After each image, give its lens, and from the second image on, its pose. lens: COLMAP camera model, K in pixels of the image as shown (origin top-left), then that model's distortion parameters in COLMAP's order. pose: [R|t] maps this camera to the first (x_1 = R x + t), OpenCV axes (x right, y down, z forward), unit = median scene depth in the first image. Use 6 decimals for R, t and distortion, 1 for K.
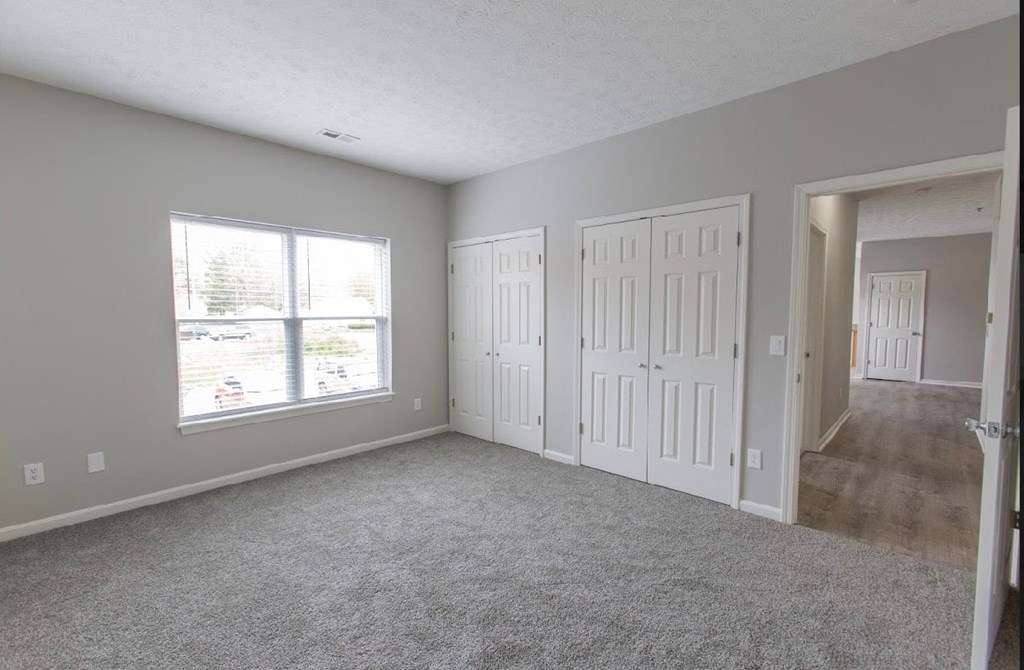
lens RADIAL K [[459.2, 0, 503.6], [0, 459.2, 334.5], [0, 0, 1]] dist [-0.001280, 0.001789]
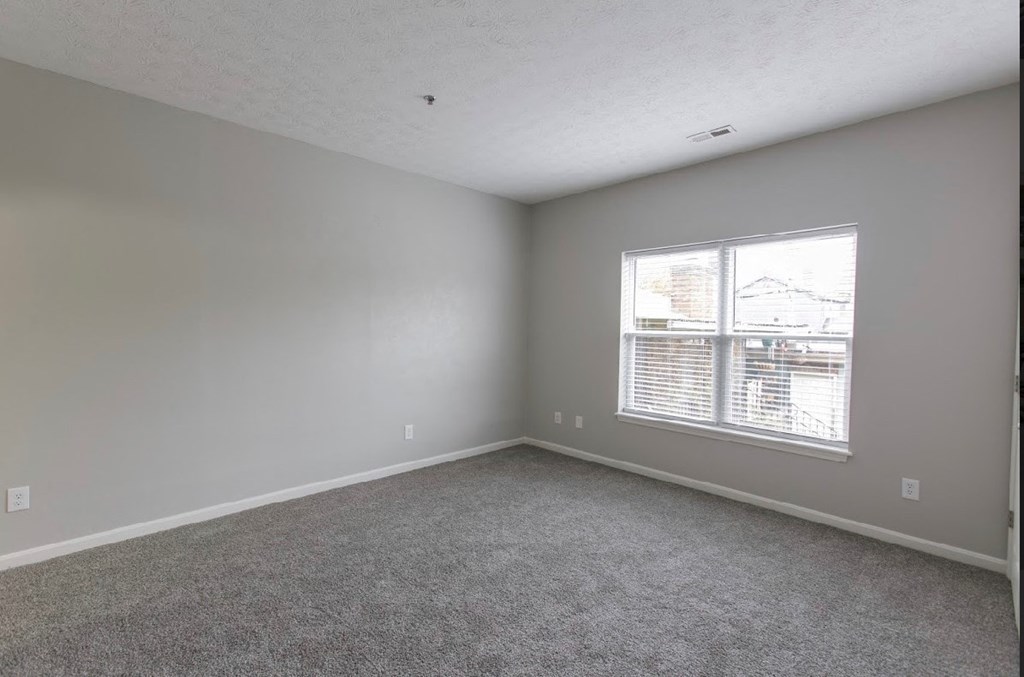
lens RADIAL K [[459.2, 0, 504.8], [0, 459.2, 335.2], [0, 0, 1]] dist [-0.001280, 0.001789]
pose [[-0.057882, 0.021594, -0.998090, 0.520120], [-0.065167, 0.997552, 0.025362, -0.031119], [0.996194, 0.066510, -0.056333, 0.614624]]
